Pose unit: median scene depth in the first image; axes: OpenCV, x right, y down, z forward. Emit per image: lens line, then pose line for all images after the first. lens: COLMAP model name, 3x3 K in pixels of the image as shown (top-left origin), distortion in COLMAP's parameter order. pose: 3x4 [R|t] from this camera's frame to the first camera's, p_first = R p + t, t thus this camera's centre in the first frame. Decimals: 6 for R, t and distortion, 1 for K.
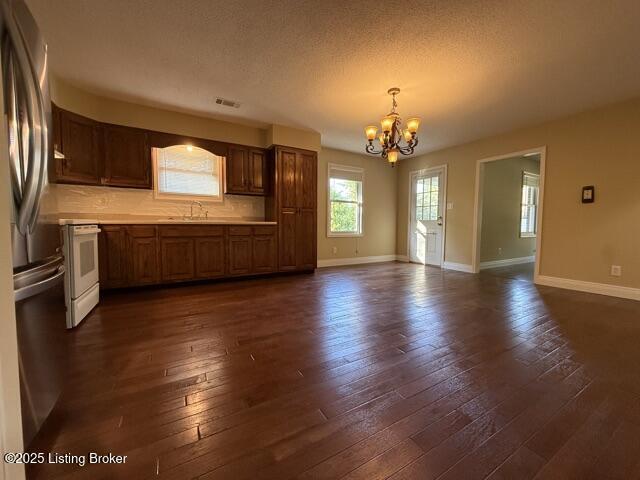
lens RADIAL K [[255.2, 0, 322.0], [0, 255.2, 236.4], [0, 0, 1]] dist [-0.001549, -0.000124]
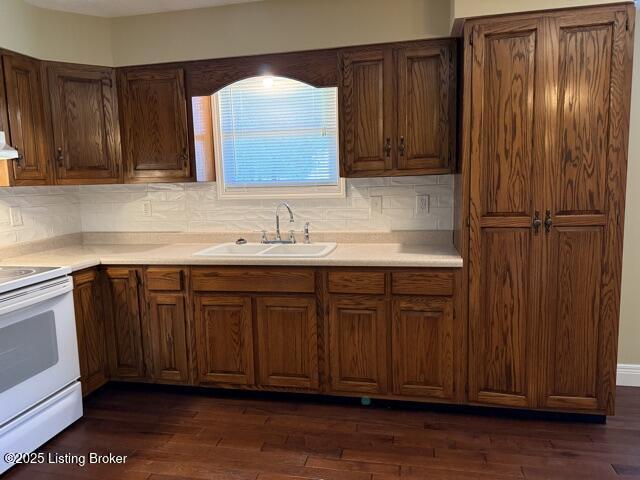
lens RADIAL K [[455.0, 0, 316.8], [0, 455.0, 238.7], [0, 0, 1]] dist [0.047715, -0.050194]
pose [[0.735681, 0.056077, -0.675003, 0.098602], [0.000819, 0.996493, 0.083677, -0.156918], [0.677328, -0.062113, 0.733055, 0.511595]]
